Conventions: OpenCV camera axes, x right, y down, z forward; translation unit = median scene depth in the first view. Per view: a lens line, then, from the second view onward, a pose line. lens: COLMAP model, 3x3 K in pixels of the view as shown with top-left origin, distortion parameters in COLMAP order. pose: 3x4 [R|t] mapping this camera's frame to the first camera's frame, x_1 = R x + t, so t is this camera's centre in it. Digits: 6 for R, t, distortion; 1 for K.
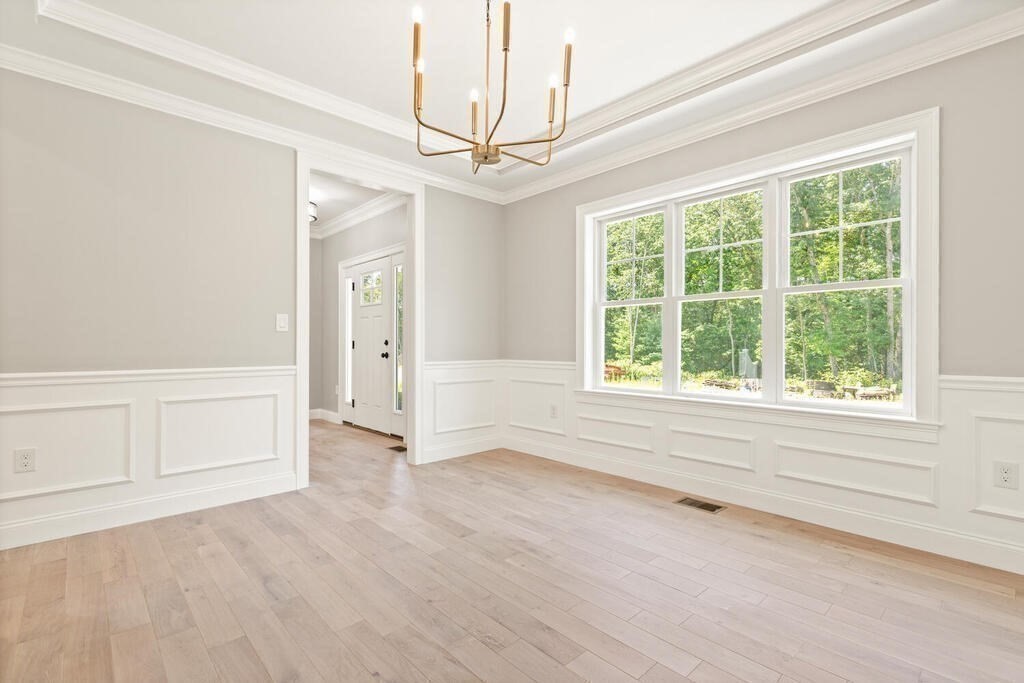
lens RADIAL K [[465.4, 0, 518.8], [0, 465.4, 344.4], [0, 0, 1]] dist [-0.001547, -0.000233]
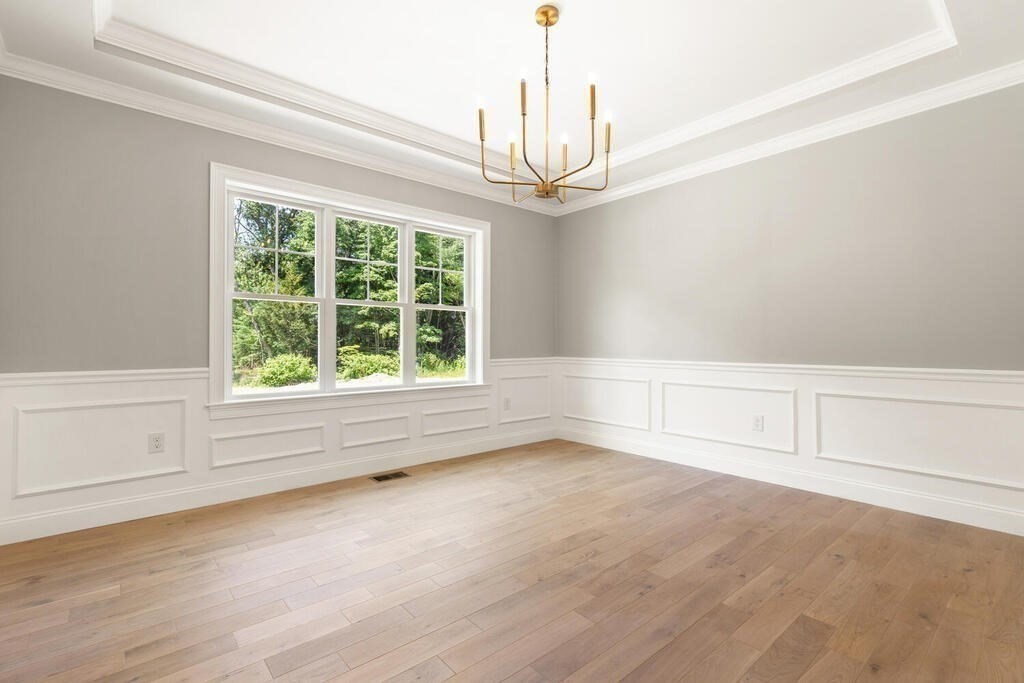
lens RADIAL K [[457.6, 0, 512.0], [0, 457.6, 341.5], [0, 0, 1]] dist [0.001358, 0.000171]
pose [[0.058294, 0.001871, 0.998298, -0.751467], [0.001220, 0.999997, -0.001946, -0.003099], [-0.998299, 0.001331, 0.058292, 0.594583]]
